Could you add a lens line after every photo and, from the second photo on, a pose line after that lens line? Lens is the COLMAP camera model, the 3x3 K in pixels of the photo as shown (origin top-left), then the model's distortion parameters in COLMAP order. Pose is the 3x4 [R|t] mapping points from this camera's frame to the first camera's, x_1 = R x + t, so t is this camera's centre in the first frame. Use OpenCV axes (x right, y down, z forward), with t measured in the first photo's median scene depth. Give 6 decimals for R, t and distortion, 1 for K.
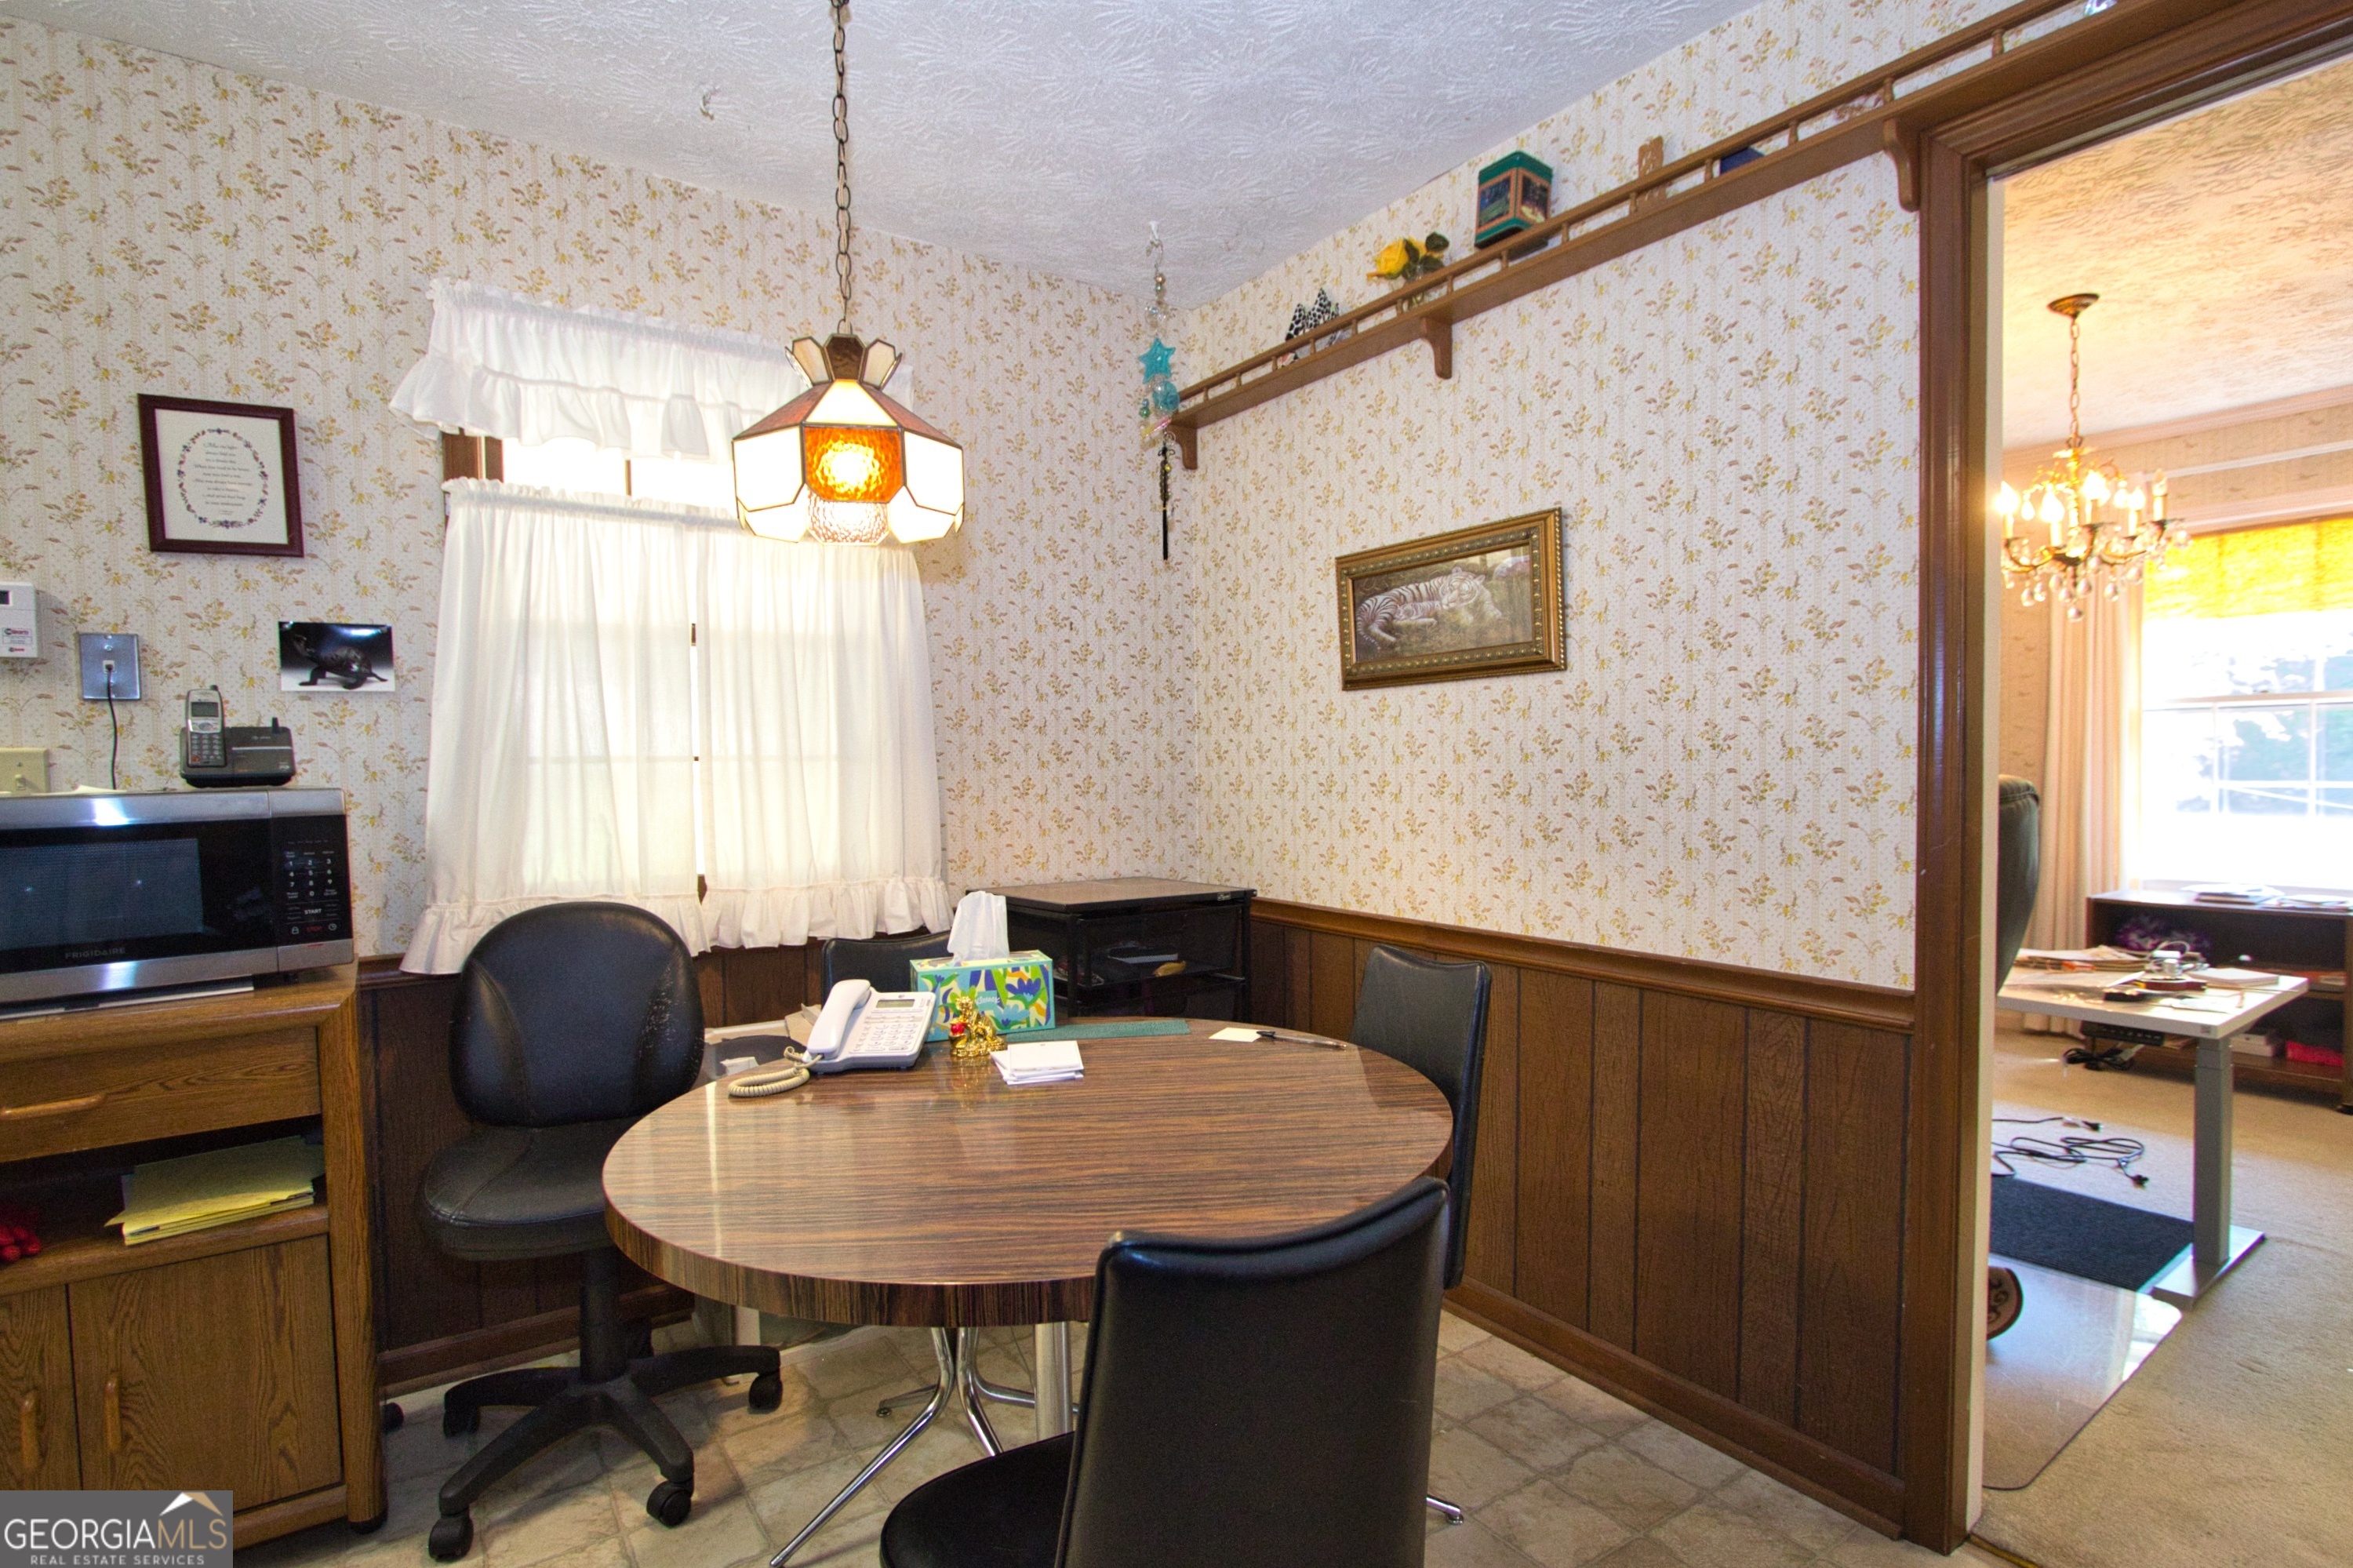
lens RADIAL K [[1125.4, 0, 1166.8], [0, 1125.4, 800.9], [0, 0, 1]] dist [-0.002796, -0.000827]
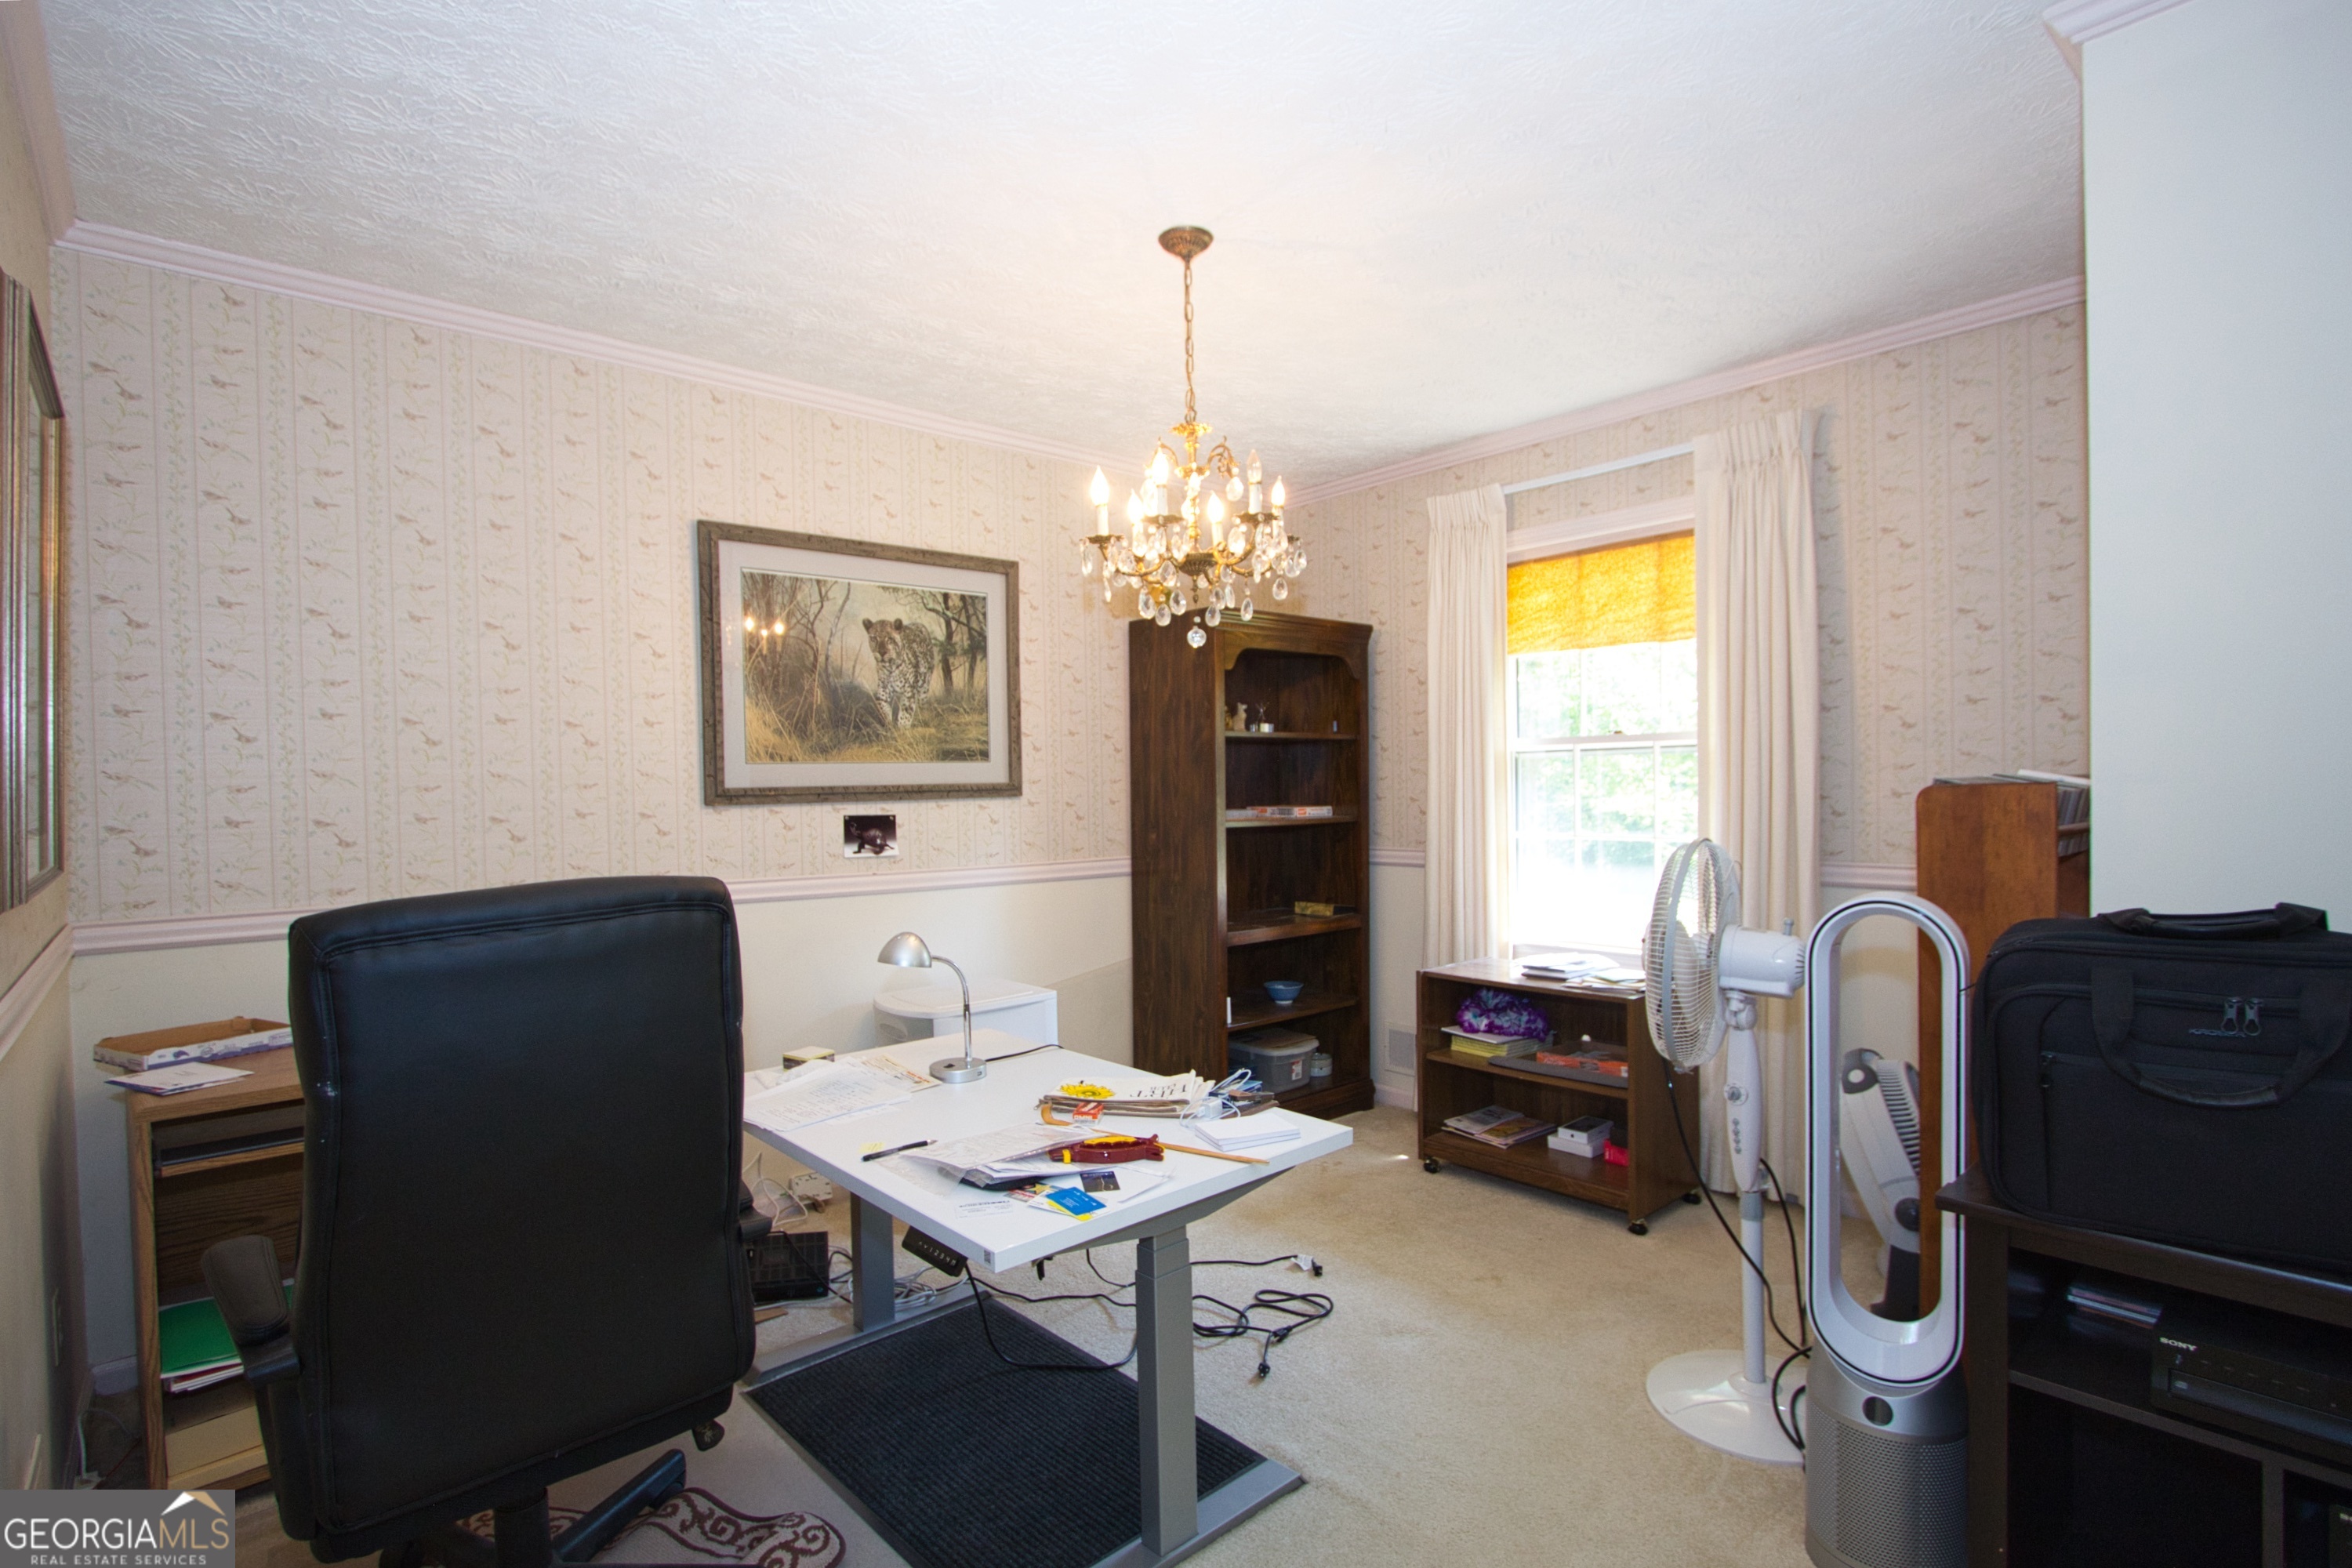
lens RADIAL K [[1124.9, 0, 1166.3], [0, 1124.9, 800.8], [0, 0, 1]] dist [-0.002796, -0.000827]
pose [[0.991657, -0.003490, 0.128856, 0.528458], [0.007007, 0.999615, -0.026853, -0.022703], [-0.128713, 0.027532, 0.991300, 0.175999]]
